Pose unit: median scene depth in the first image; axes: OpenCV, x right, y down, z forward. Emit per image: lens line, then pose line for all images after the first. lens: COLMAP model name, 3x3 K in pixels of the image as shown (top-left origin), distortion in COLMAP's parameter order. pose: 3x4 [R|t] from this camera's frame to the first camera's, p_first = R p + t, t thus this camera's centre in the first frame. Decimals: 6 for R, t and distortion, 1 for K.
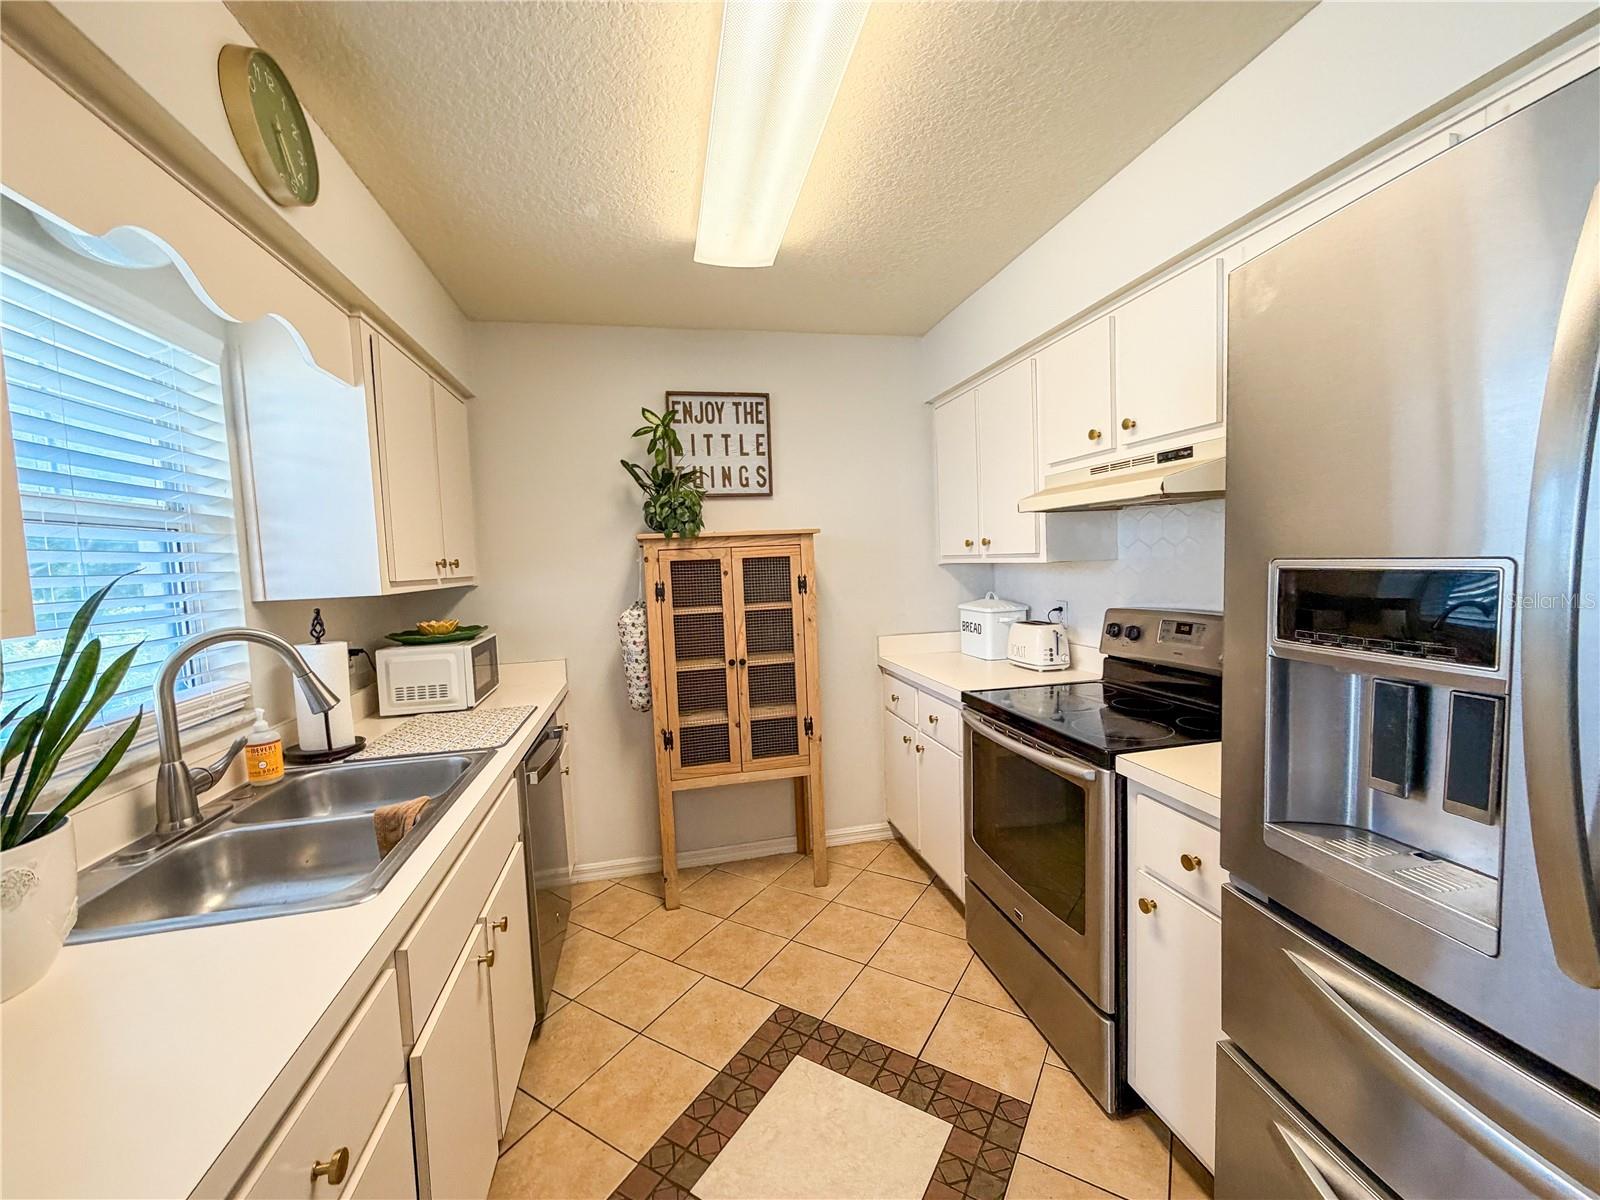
lens RADIAL K [[638.4, 0, 797.1], [0, 638.4, 602.3], [0, 0, 1]] dist [-0.003010, 0.000100]
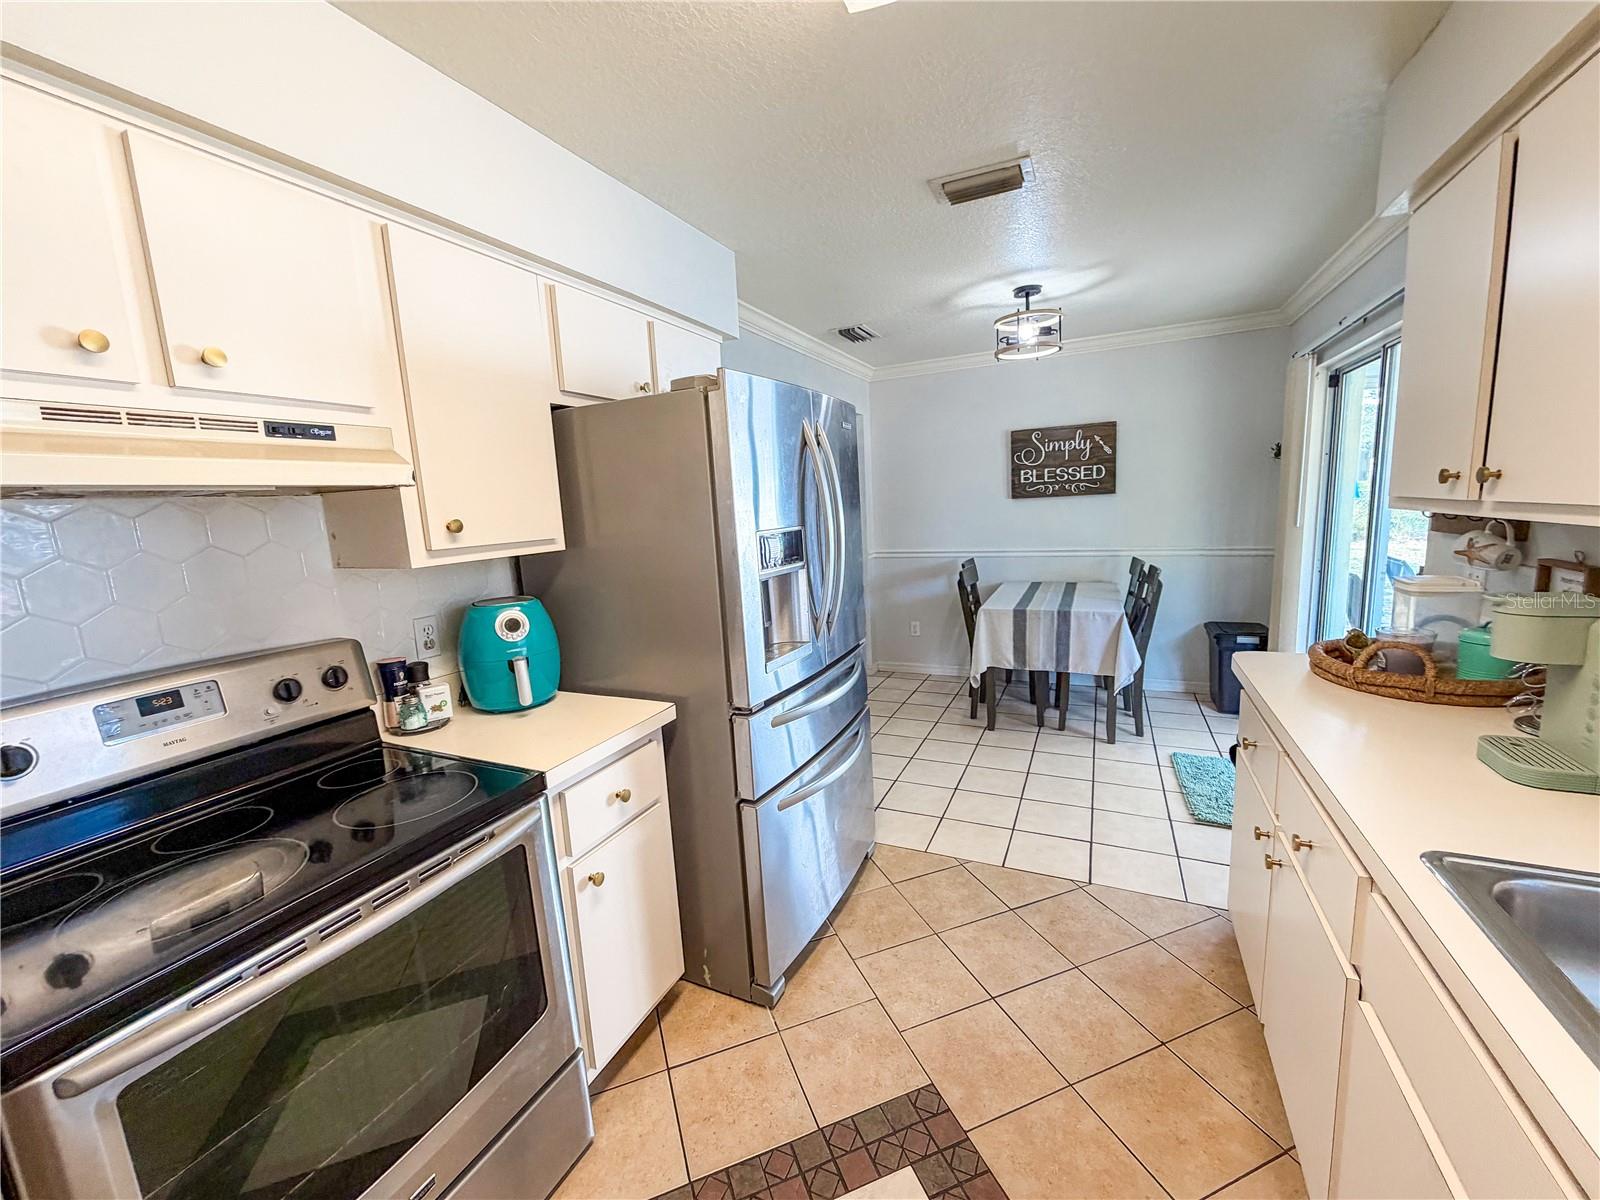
lens RADIAL K [[638.4, 0, 799.7], [0, 638.4, 600.3], [0, 0, 1]] dist [-0.003010, 0.000100]
pose [[-0.785872, -0.014783, 0.618213, -0.198374], [0.127647, 0.974306, 0.185562, -0.069566], [-0.605072, 0.224741, -0.763793, 0.822354]]
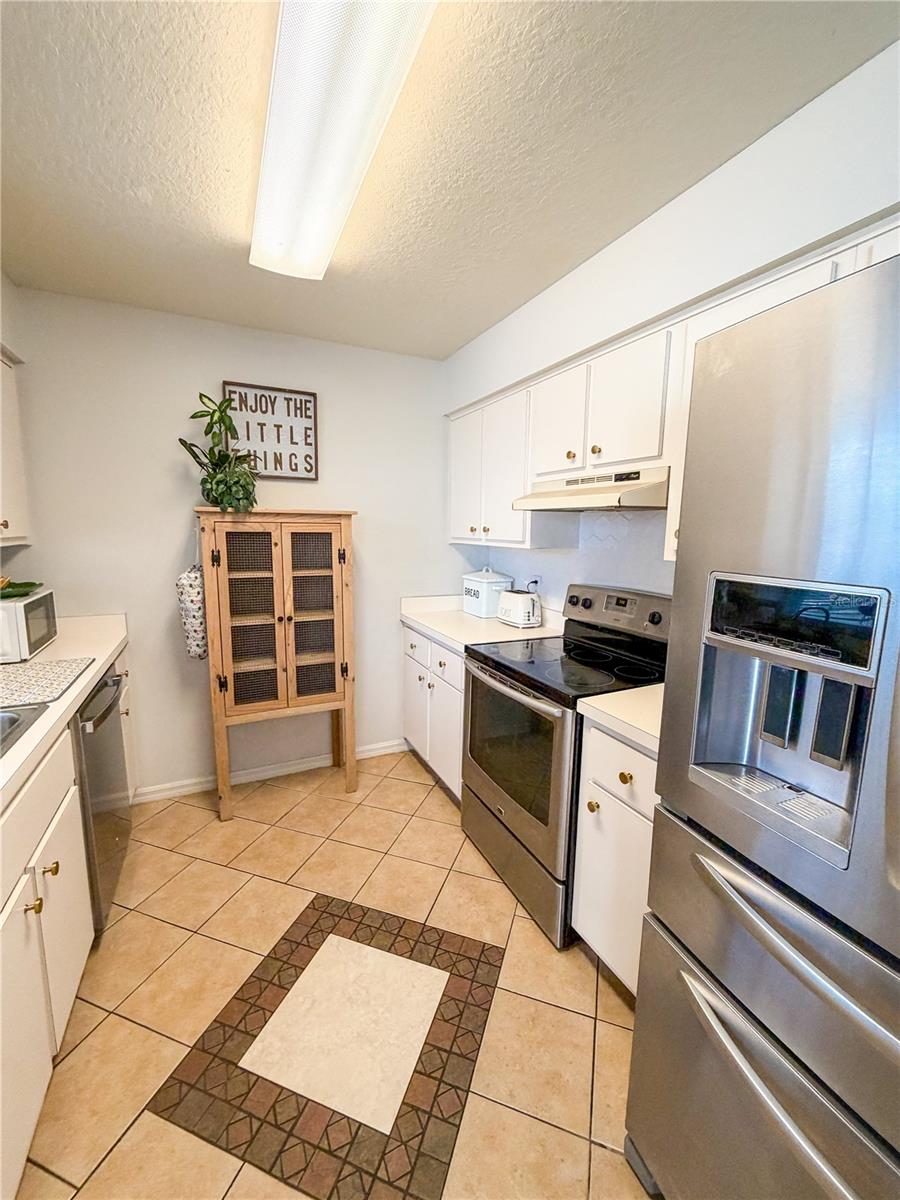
lens RADIAL K [[478.8, 0, 448.6], [0, 478.8, 598.3], [0, 0, 1]] dist [-0.003010, 0.000100]
pose [[0.972562, 0.020643, 0.231727, -0.003716], [-0.037924, 0.996800, 0.070372, -0.020437], [-0.229532, -0.077229, 0.970232, 0.053717]]
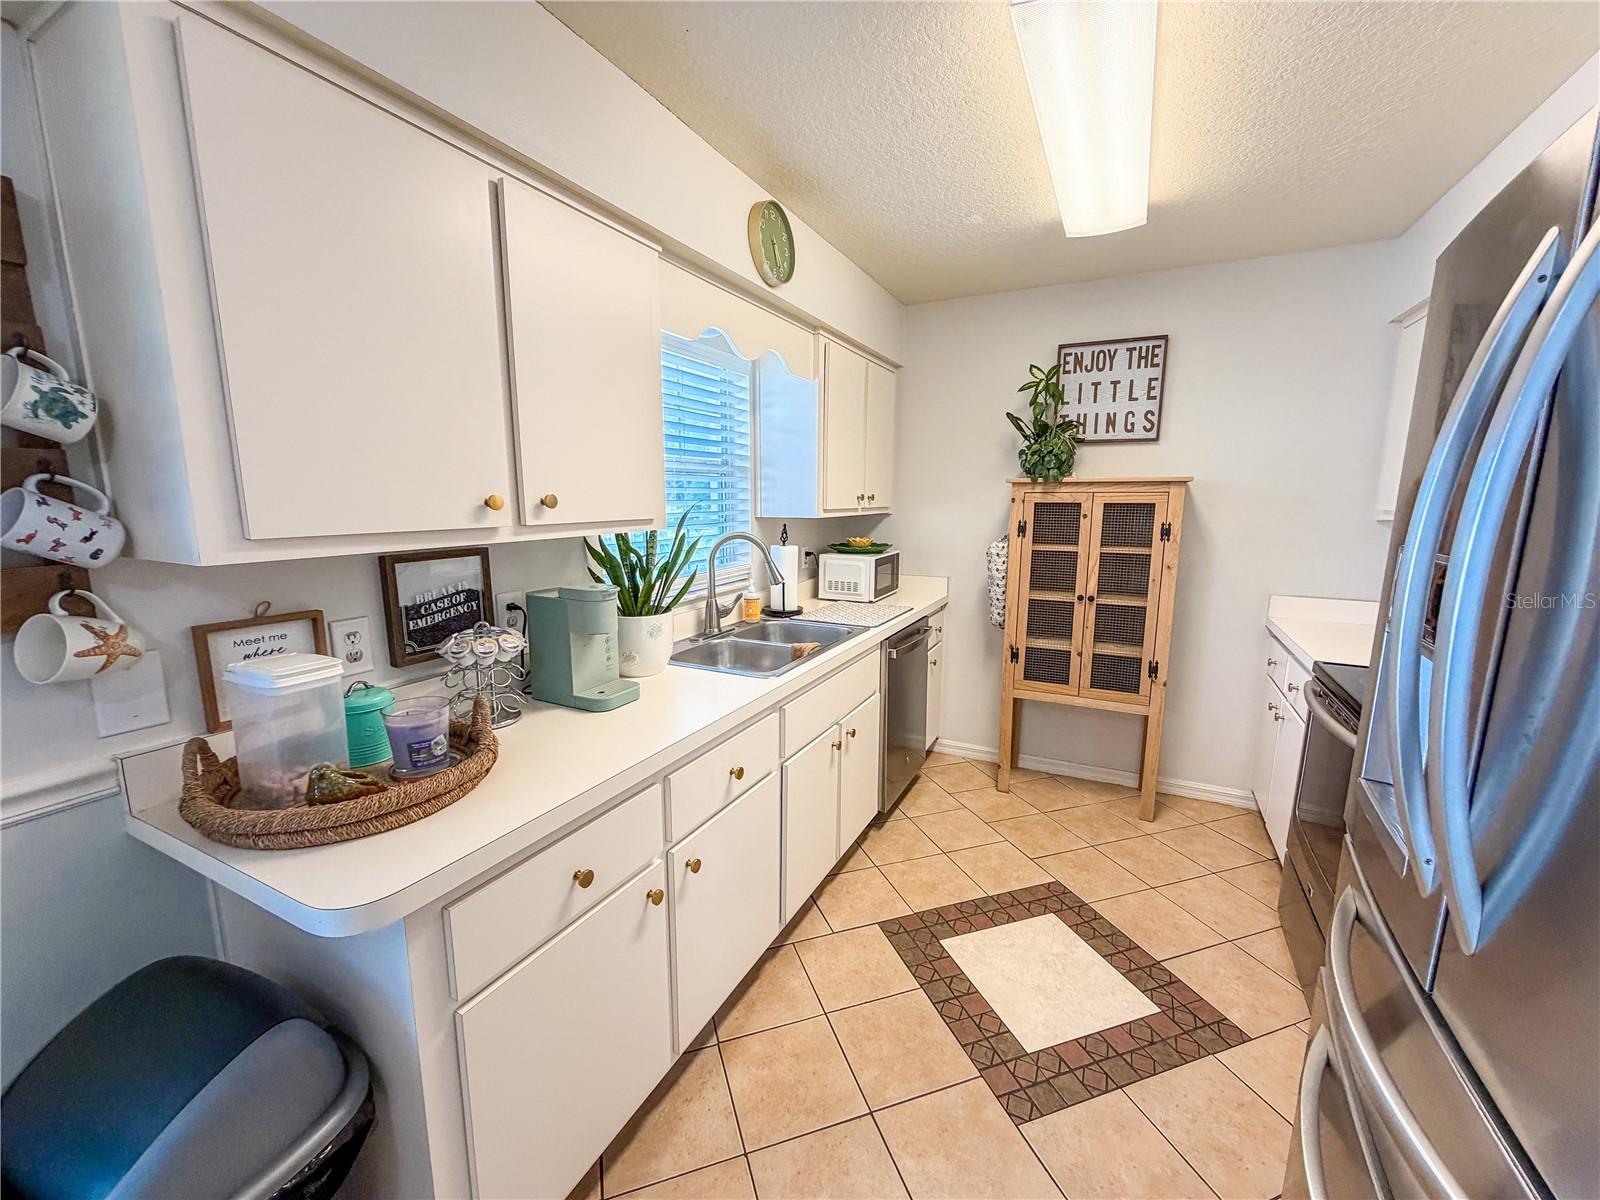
lens RADIAL K [[638.4, 0, 799.3], [0, 638.4, 601.9], [0, 0, 1]] dist [-0.003010, 0.000100]
pose [[0.768796, 0.145267, -0.622776, 0.213798], [-0.075394, 0.987655, 0.137307, -0.013629], [0.635034, -0.058608, 0.770258, -0.161952]]
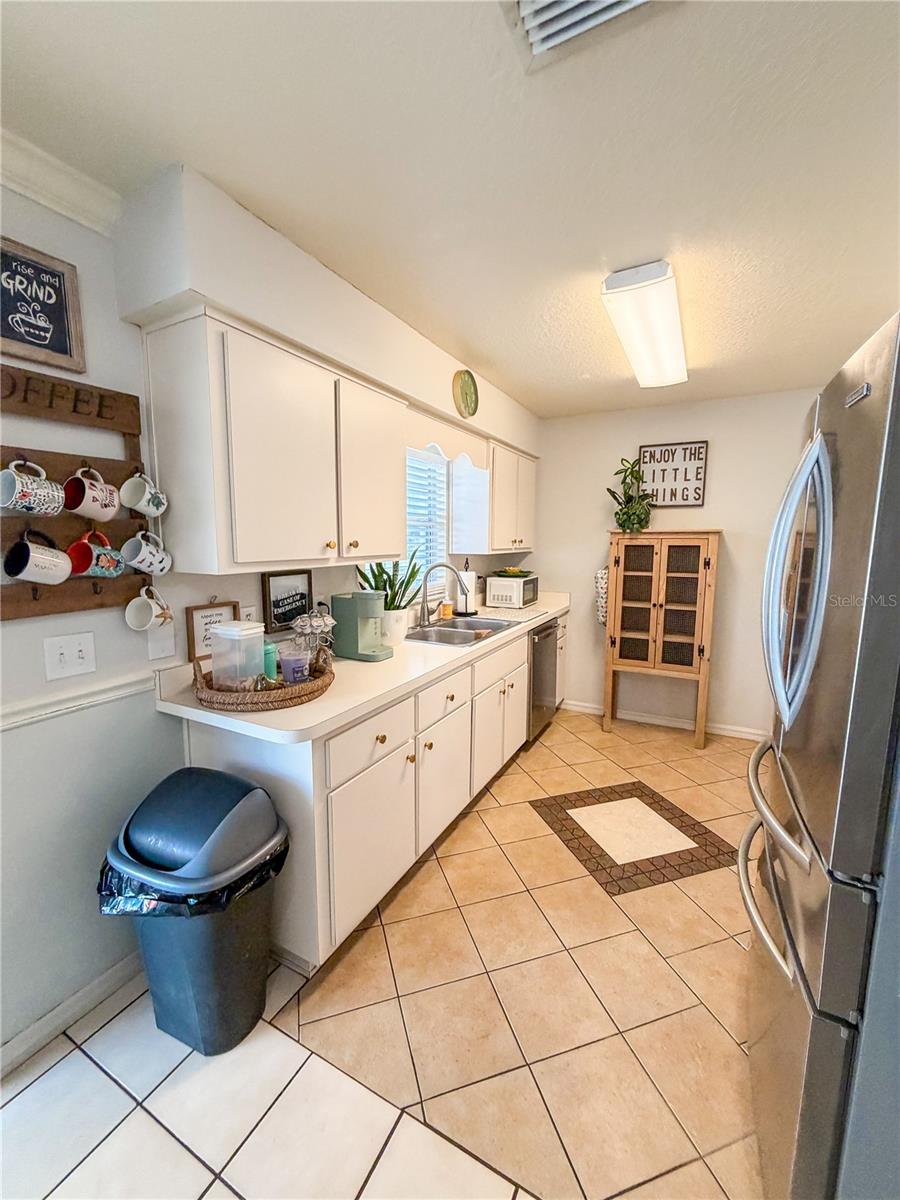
lens RADIAL K [[478.8, 0, 450.7], [0, 478.8, 598.4], [0, 0, 1]] dist [-0.003010, 0.000100]
pose [[0.758861, 0.123735, -0.639390, 0.309711], [-0.078740, 0.992015, 0.098523, -0.009004], [0.646475, -0.024419, 0.762544, -0.355778]]
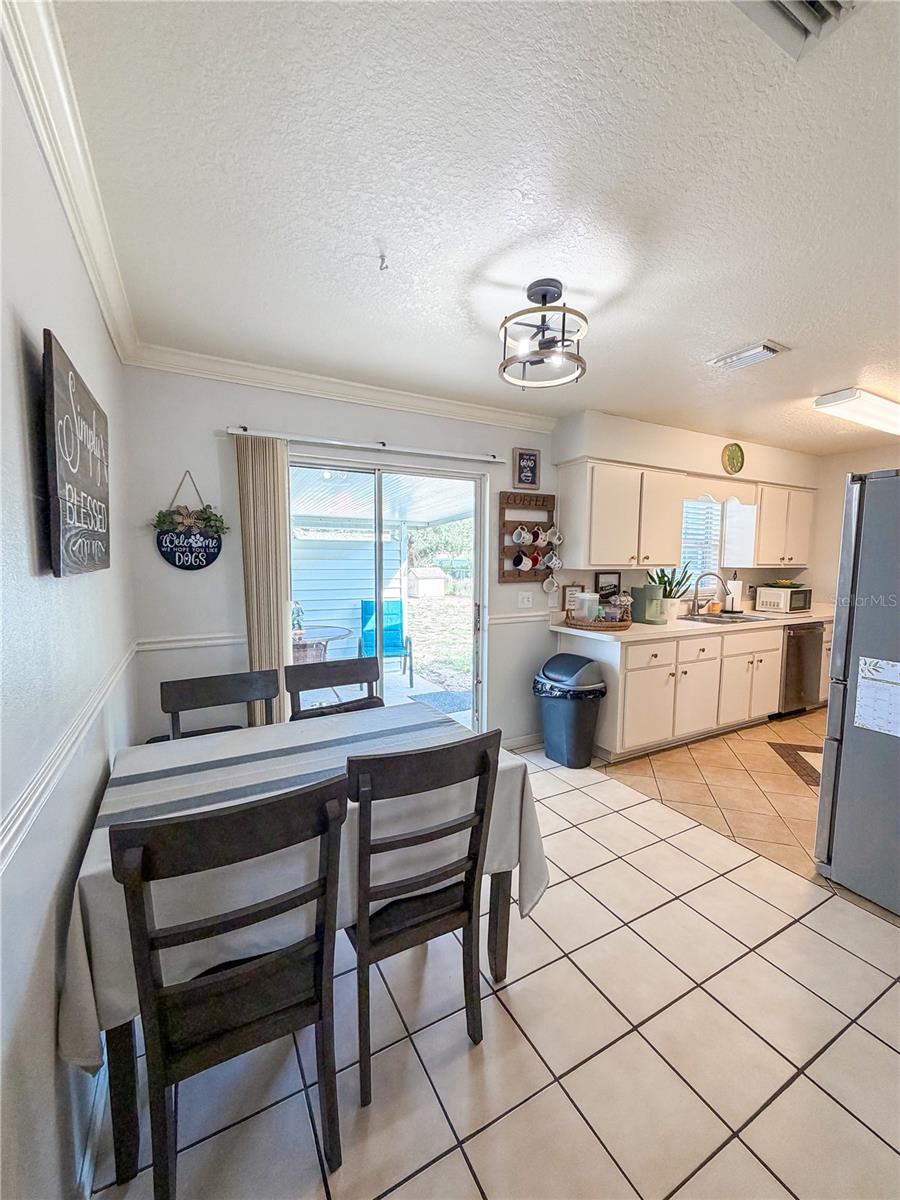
lens RADIAL K [[478.8, 0, 449.3], [0, 478.8, 597.9], [0, 0, 1]] dist [-0.003010, 0.000100]
pose [[0.266563, 0.121816, -0.956088, 0.906647], [-0.084110, 0.991136, 0.102831, 0.014359], [0.960140, 0.053006, 0.274447, -0.814202]]
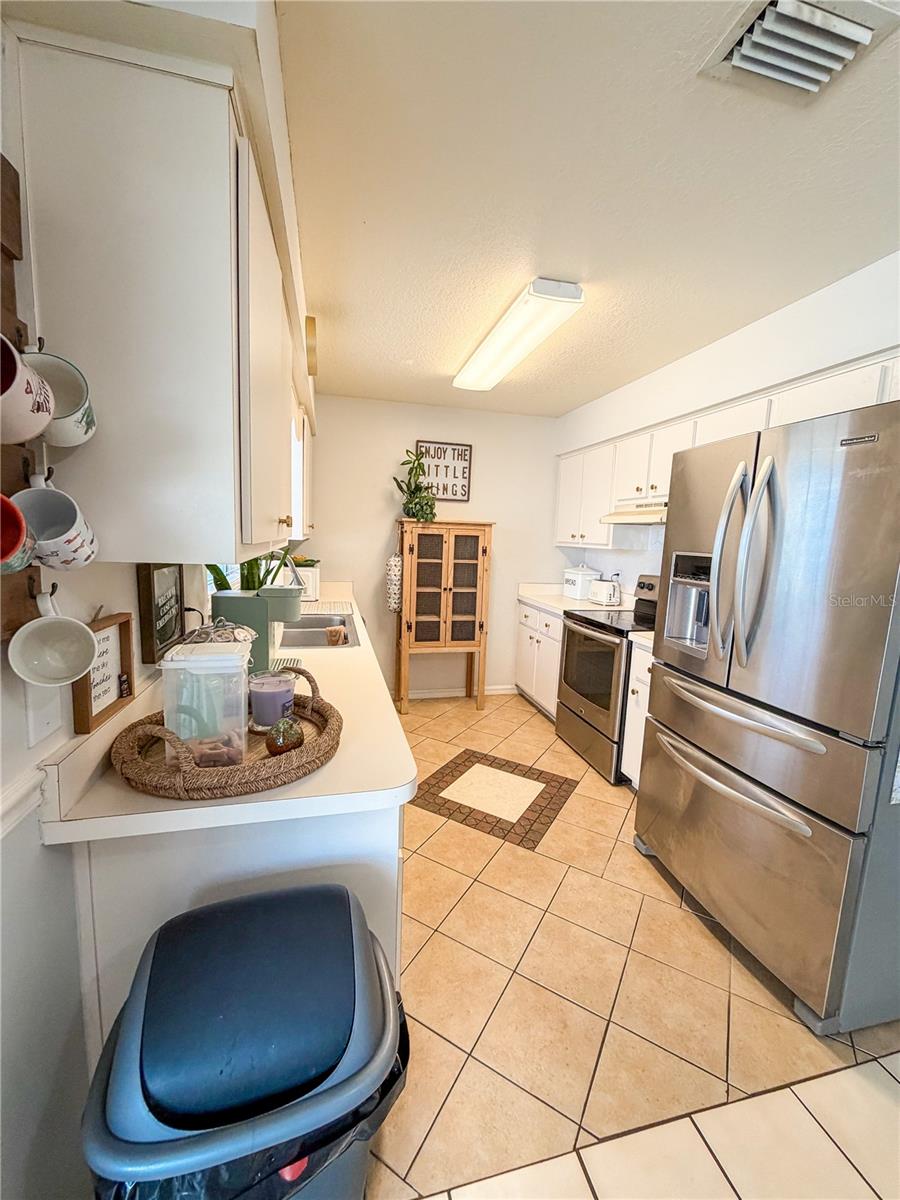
lens RADIAL K [[478.8, 0, 448.1], [0, 478.8, 598.2], [0, 0, 1]] dist [-0.003010, 0.000100]
pose [[0.996885, 0.074007, 0.027281, -0.130925], [-0.075553, 0.995284, 0.060834, 0.033130], [-0.022650, -0.062706, 0.997775, -0.433271]]
